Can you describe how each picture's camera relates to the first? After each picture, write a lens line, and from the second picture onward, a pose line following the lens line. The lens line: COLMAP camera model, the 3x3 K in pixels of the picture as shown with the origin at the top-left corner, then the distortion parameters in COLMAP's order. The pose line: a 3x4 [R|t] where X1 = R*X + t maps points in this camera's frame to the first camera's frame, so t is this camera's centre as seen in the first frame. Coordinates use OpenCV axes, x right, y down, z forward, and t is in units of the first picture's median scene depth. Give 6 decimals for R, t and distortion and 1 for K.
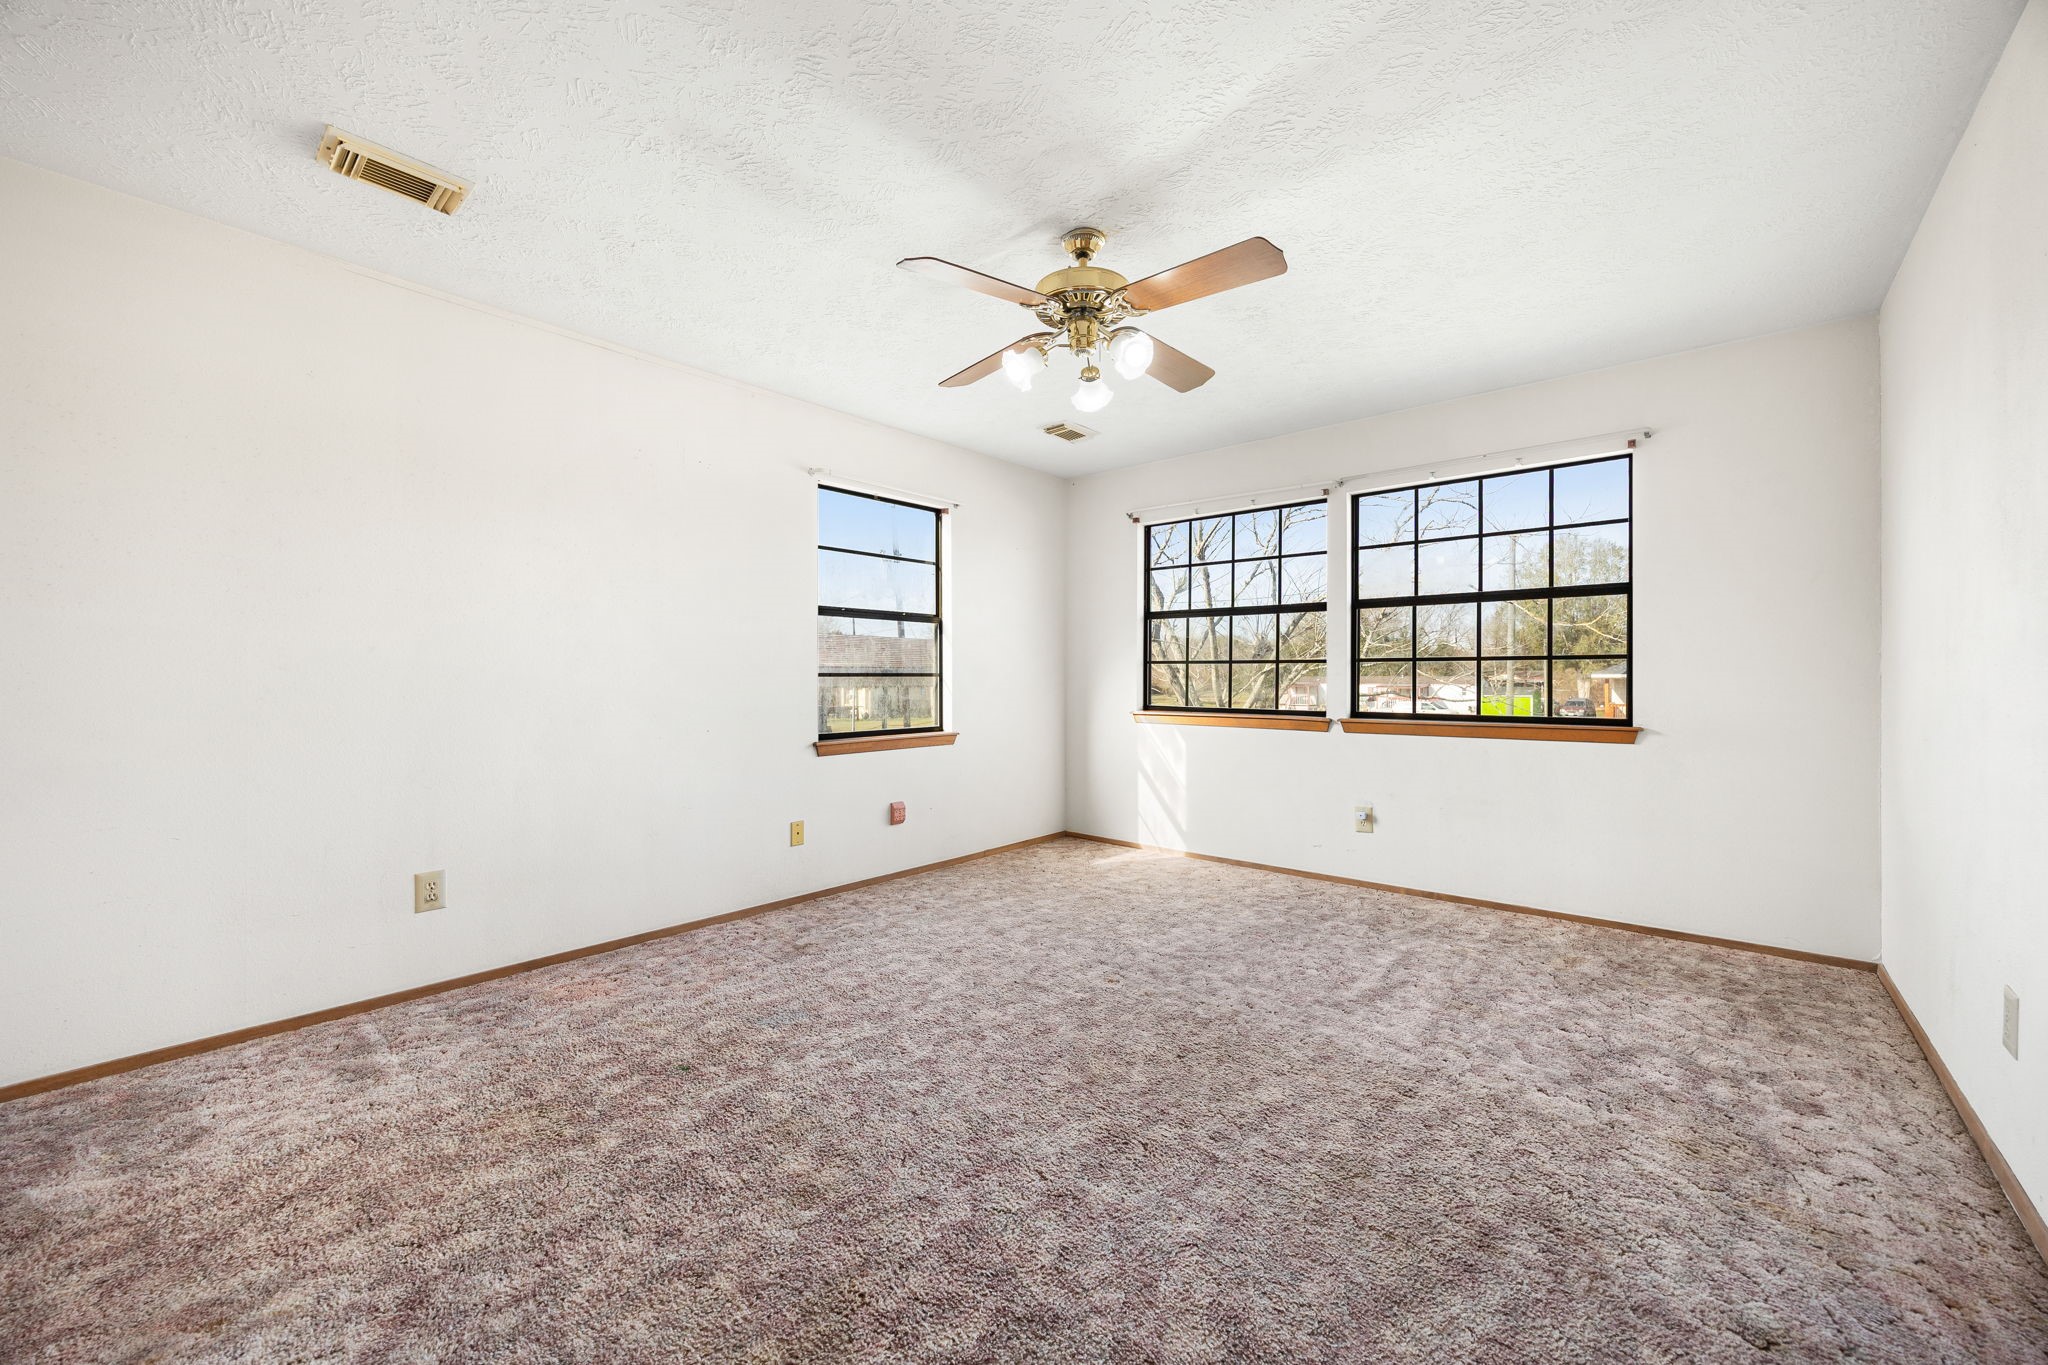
lens RADIAL K [[781.5, 0, 1037.6], [0, 781.5, 678.3], [0, 0, 1]] dist [-0.000171, 0.000032]
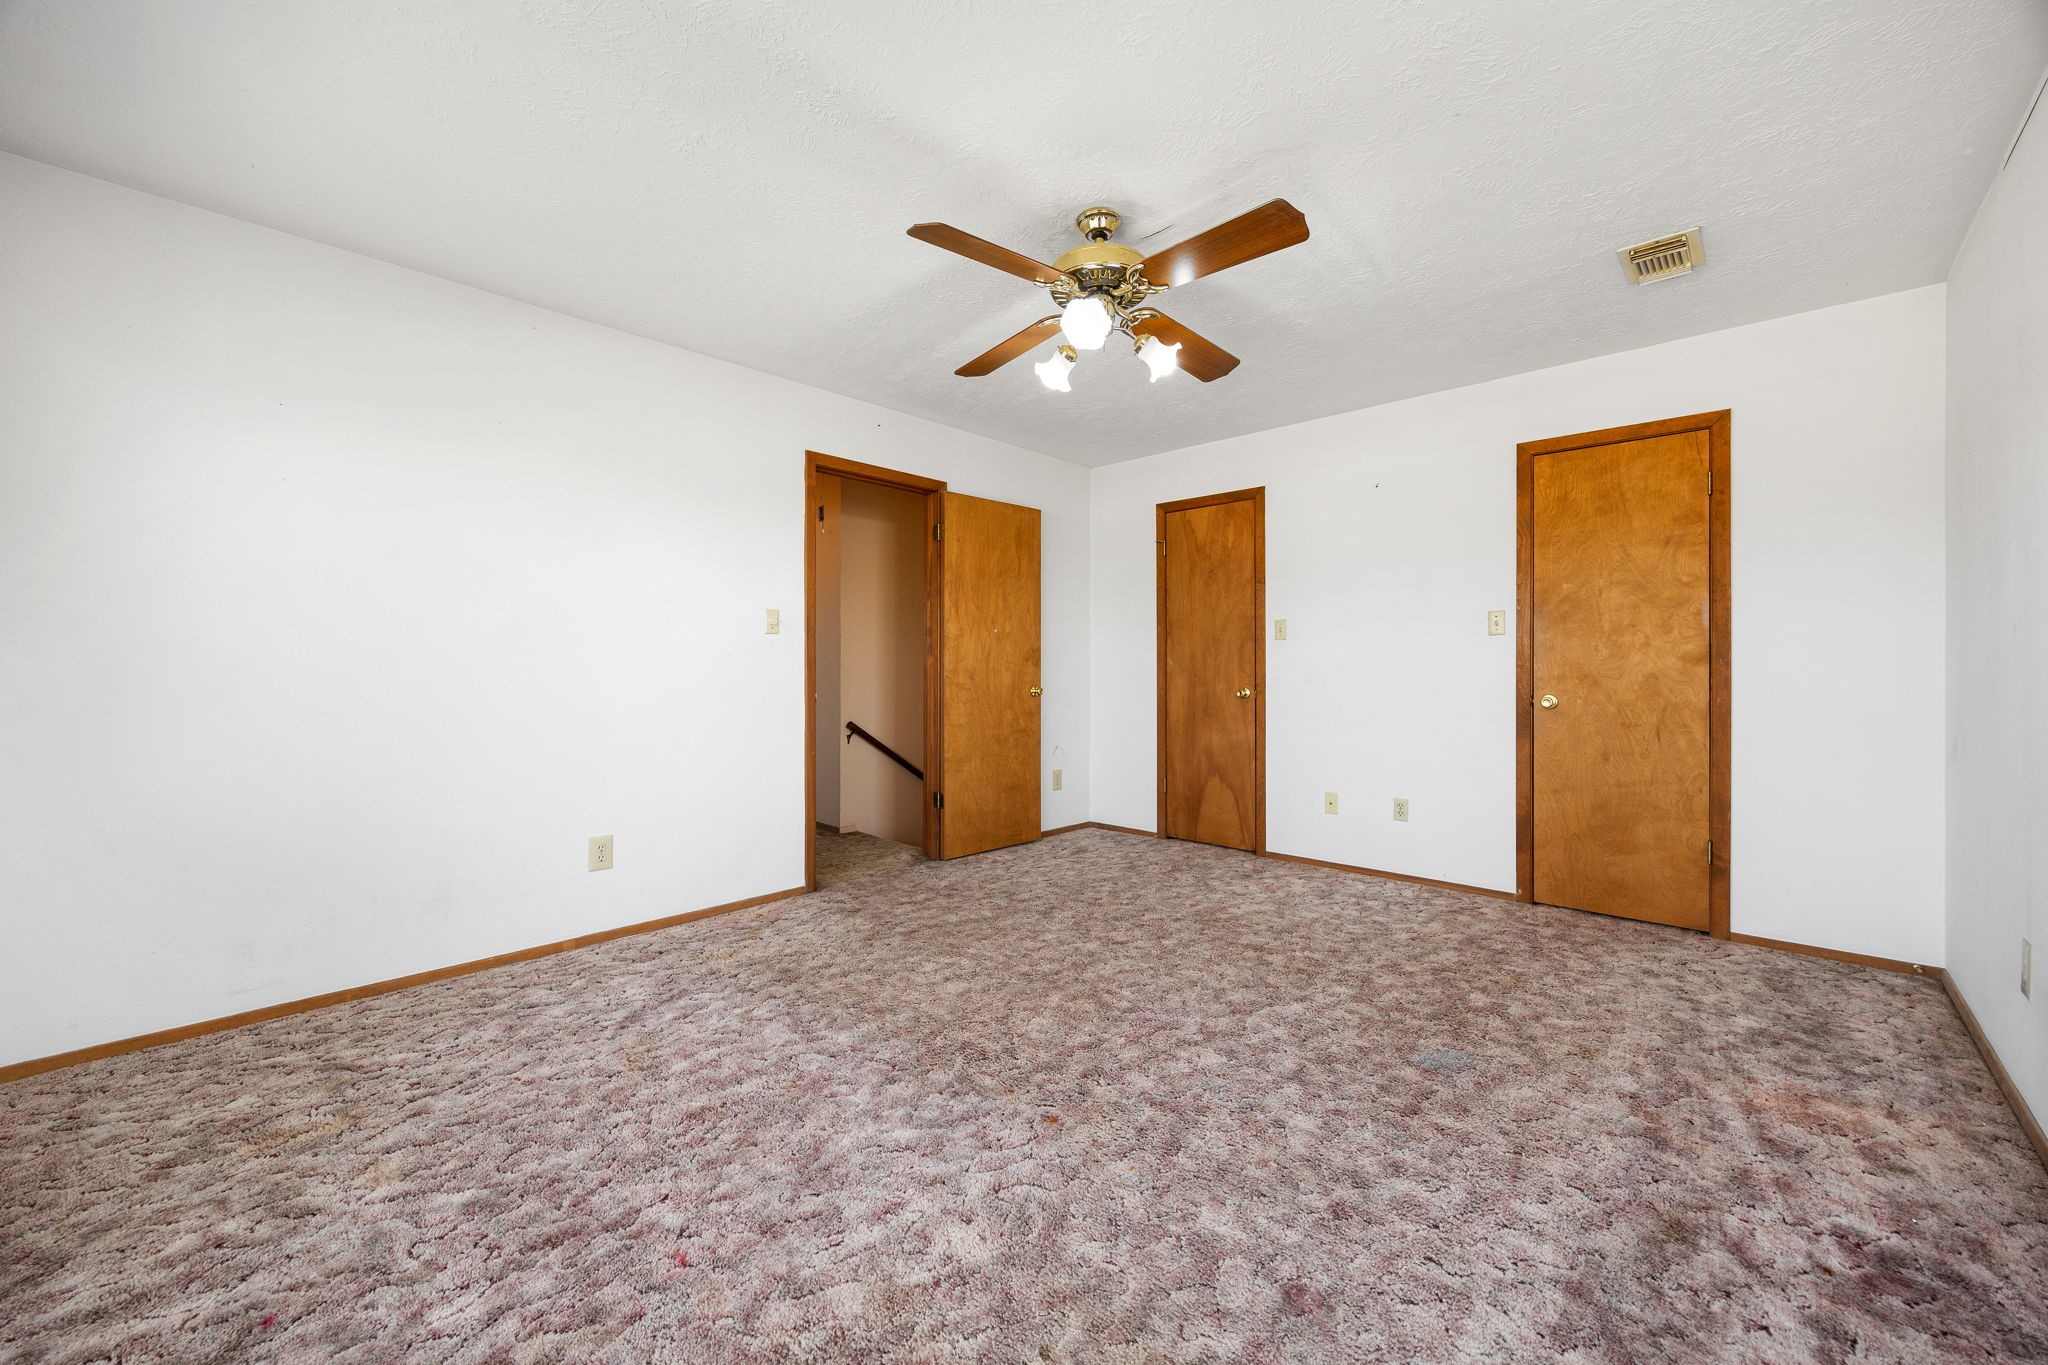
lens RADIAL K [[781.5, 0, 1037.6], [0, 781.5, 678.3], [0, 0, 1]] dist [-0.000171, 0.000032]
pose [[-0.999024, 0.001635, 0.044139, 0.098721], [0.002332, 0.999873, 0.015758, -0.000805], [-0.044108, 0.015845, -0.998901, 2.150084]]
